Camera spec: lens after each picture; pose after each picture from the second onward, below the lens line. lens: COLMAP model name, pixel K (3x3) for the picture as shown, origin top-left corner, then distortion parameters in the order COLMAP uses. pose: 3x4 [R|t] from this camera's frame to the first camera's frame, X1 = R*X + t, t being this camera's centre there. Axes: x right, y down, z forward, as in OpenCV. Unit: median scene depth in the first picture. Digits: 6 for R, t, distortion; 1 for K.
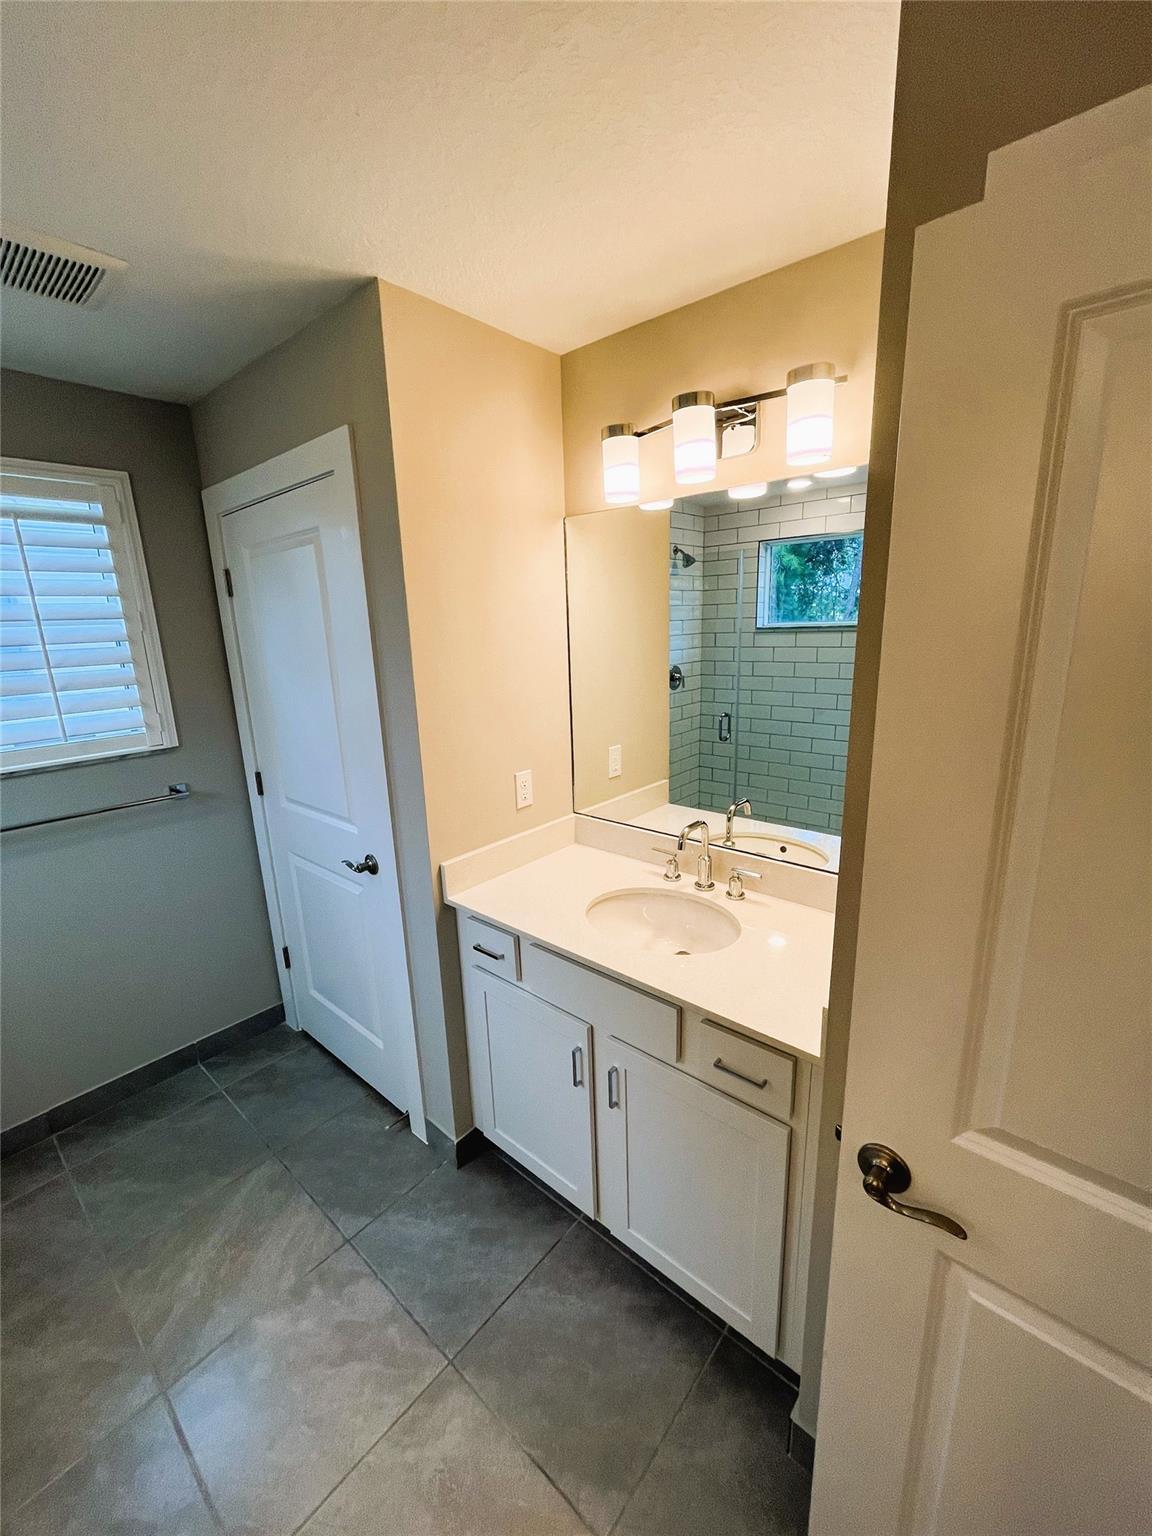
lens RADIAL K [[618.7, 0, 577.4], [0, 618.7, 770.2], [0, 0, 1]] dist [-0.003066, 0.000443]
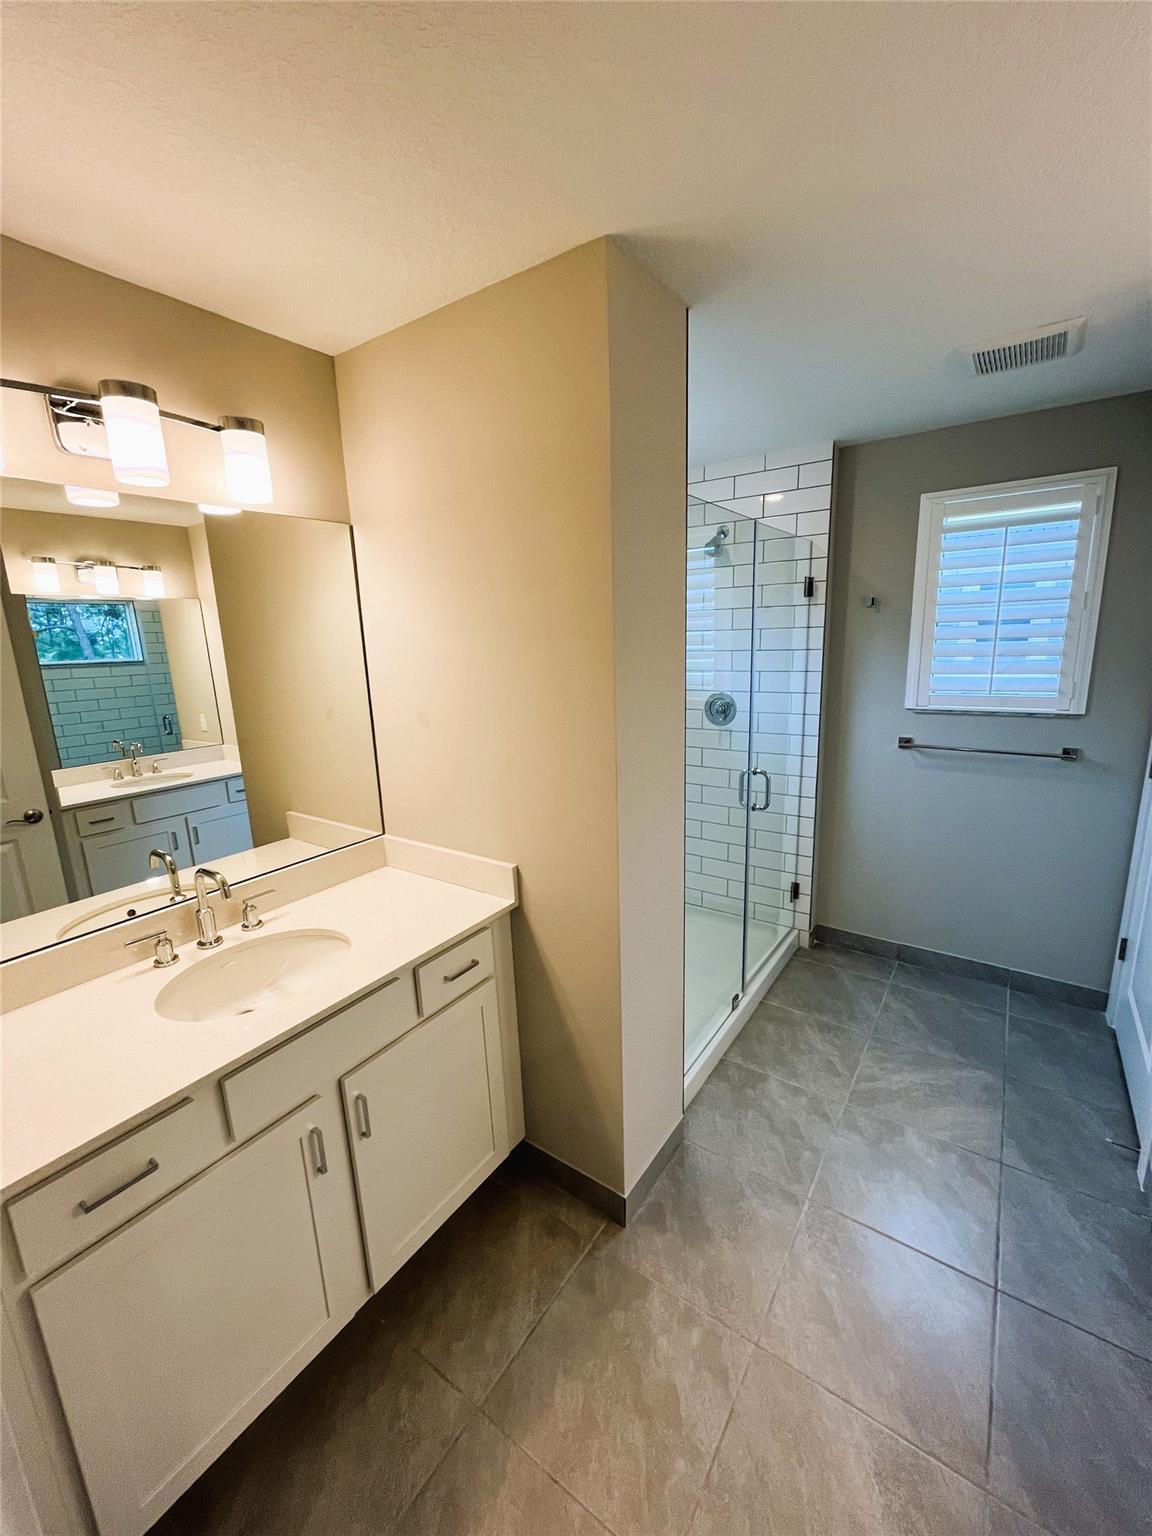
lens RADIAL K [[618.7, 0, 577.9], [0, 618.7, 768.7], [0, 0, 1]] dist [-0.003066, 0.000443]
pose [[0.102875, 0.238711, -0.965626, 0.407447], [-0.205118, 0.955003, 0.214232, 0.003305], [0.973316, 0.176028, 0.147210, -0.026662]]
